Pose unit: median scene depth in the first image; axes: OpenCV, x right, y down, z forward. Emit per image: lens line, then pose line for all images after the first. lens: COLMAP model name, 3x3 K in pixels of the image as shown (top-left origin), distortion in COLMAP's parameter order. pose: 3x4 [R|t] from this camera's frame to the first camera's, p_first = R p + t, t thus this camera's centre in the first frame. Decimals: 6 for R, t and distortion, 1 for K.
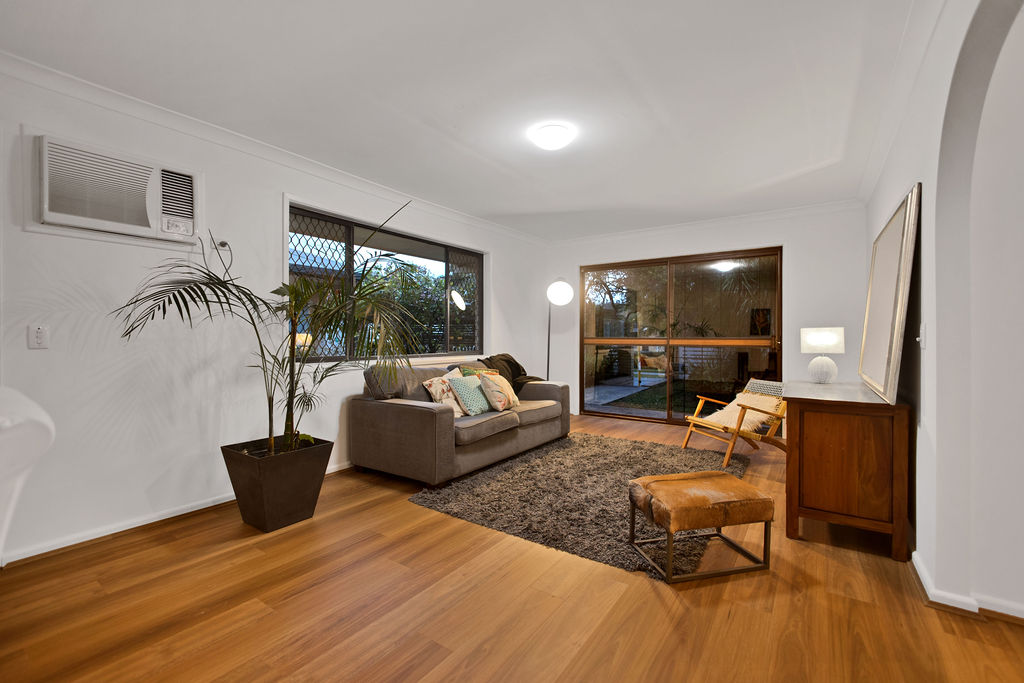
lens RADIAL K [[446.6, 0, 513.4], [0, 446.6, 337.7], [0, 0, 1]] dist [-0.000692, -0.000273]
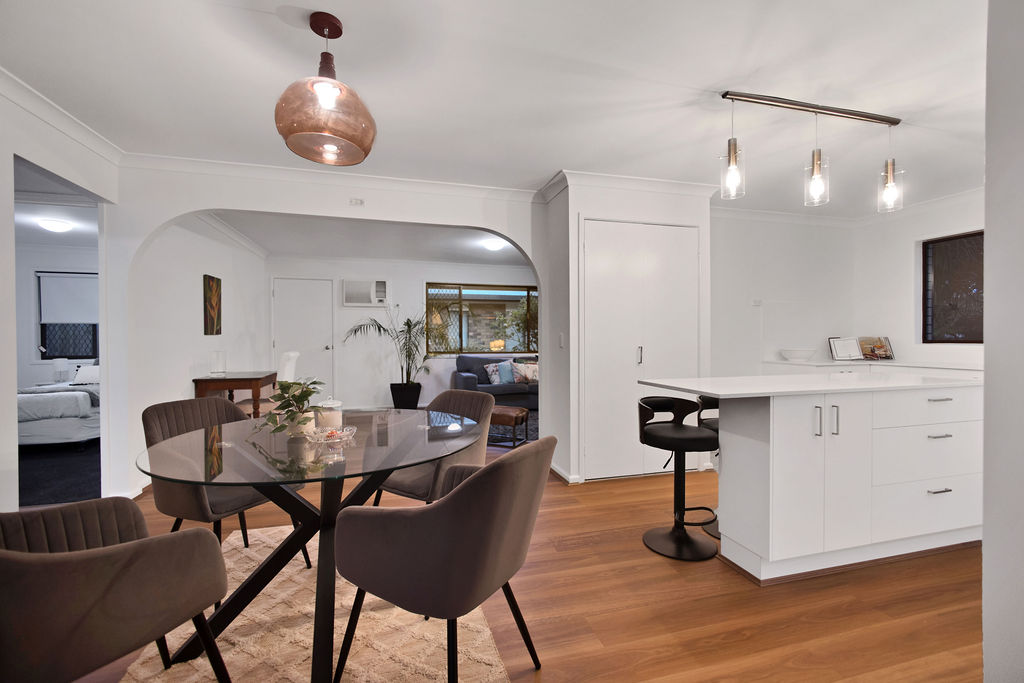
lens RADIAL K [[446.6, 0, 511.6], [0, 446.6, 343.7], [0, 0, 1]] dist [-0.000692, -0.000273]
pose [[0.768974, 0.003258, -0.639272, 1.545067], [0.001525, 0.999975, 0.006931, -0.009893], [0.639278, -0.006305, 0.768949, -0.561819]]
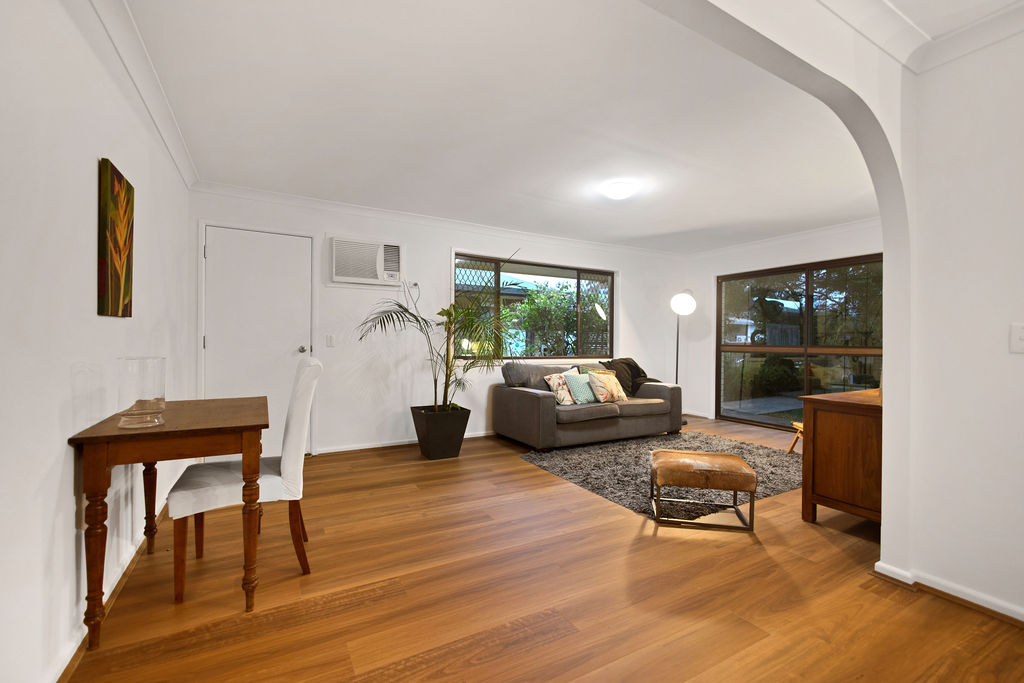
lens RADIAL K [[446.6, 0, 513.2], [0, 446.6, 346.2], [0, 0, 1]] dist [-0.000692, -0.000273]
pose [[0.899382, 0.012044, -0.436998, 0.406510], [-0.010245, 0.999927, 0.006472, 0.001440], [0.437044, -0.001343, 0.899439, -0.327496]]
